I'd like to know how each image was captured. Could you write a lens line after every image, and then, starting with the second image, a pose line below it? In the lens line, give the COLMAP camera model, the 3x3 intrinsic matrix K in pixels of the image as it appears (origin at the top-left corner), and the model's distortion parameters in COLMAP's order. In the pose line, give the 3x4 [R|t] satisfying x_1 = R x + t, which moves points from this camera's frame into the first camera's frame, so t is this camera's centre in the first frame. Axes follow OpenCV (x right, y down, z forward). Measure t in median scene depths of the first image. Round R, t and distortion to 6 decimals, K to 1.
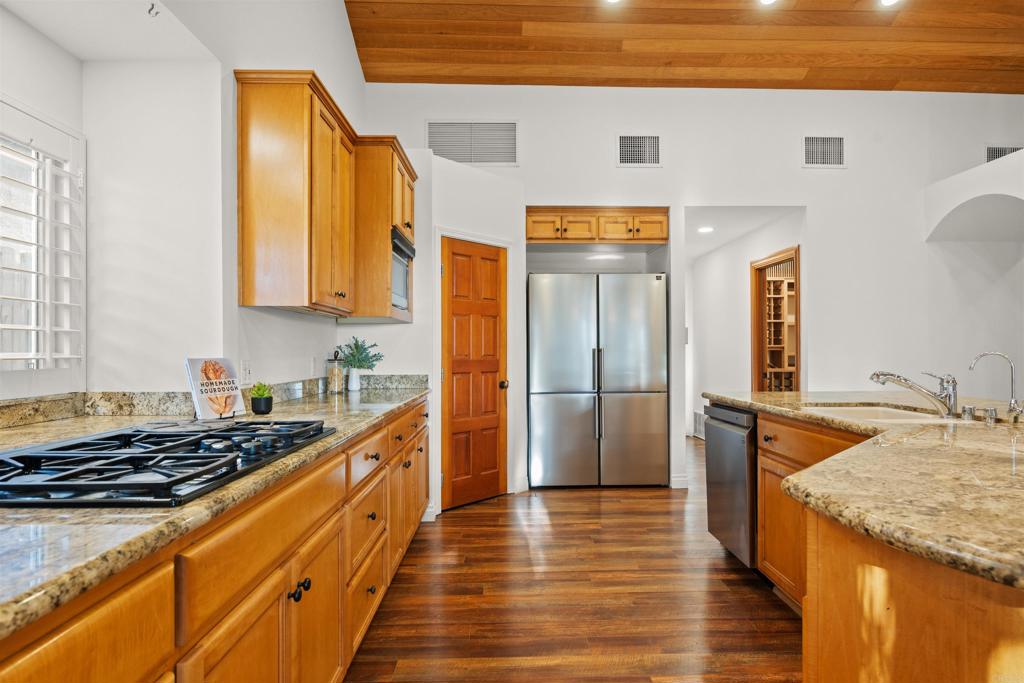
lens RADIAL K [[560.6, 0, 517.6], [0, 560.6, 341.4], [0, 0, 1]] dist [-0.006459, -0.000325]
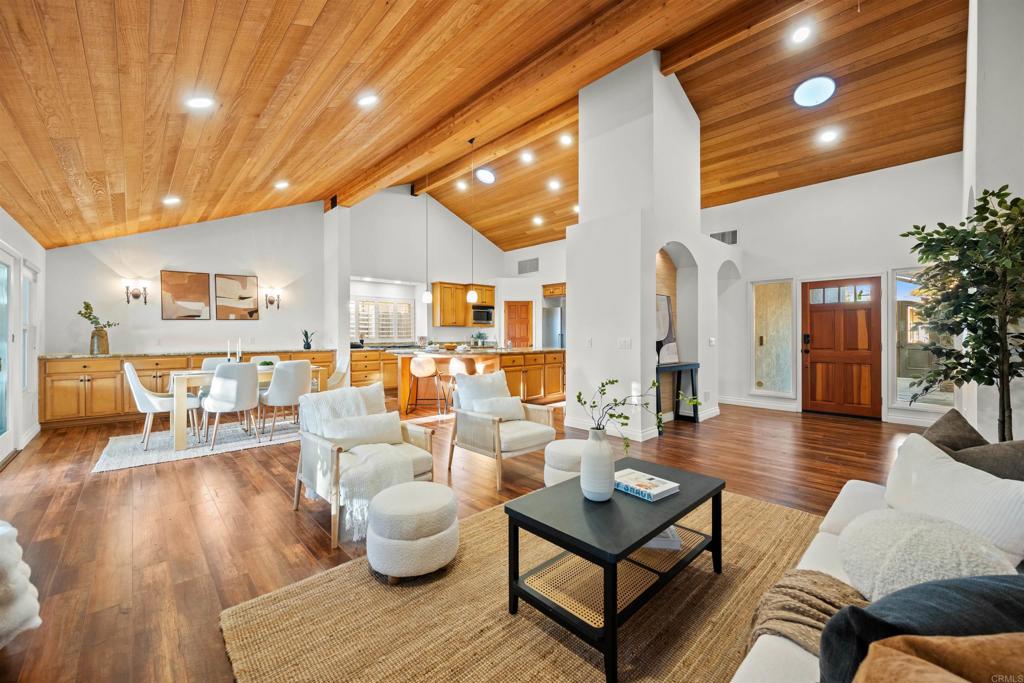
lens RADIAL K [[399.0, 0, 513.4], [0, 399.0, 339.1], [0, 0, 1]] dist [-0.003361, 0.000958]
pose [[0.671974, 0.005181, -0.740557, 1.526757], [0.012093, 0.999765, 0.017968, 0.000452], [0.740476, -0.021029, 0.671753, -0.544429]]
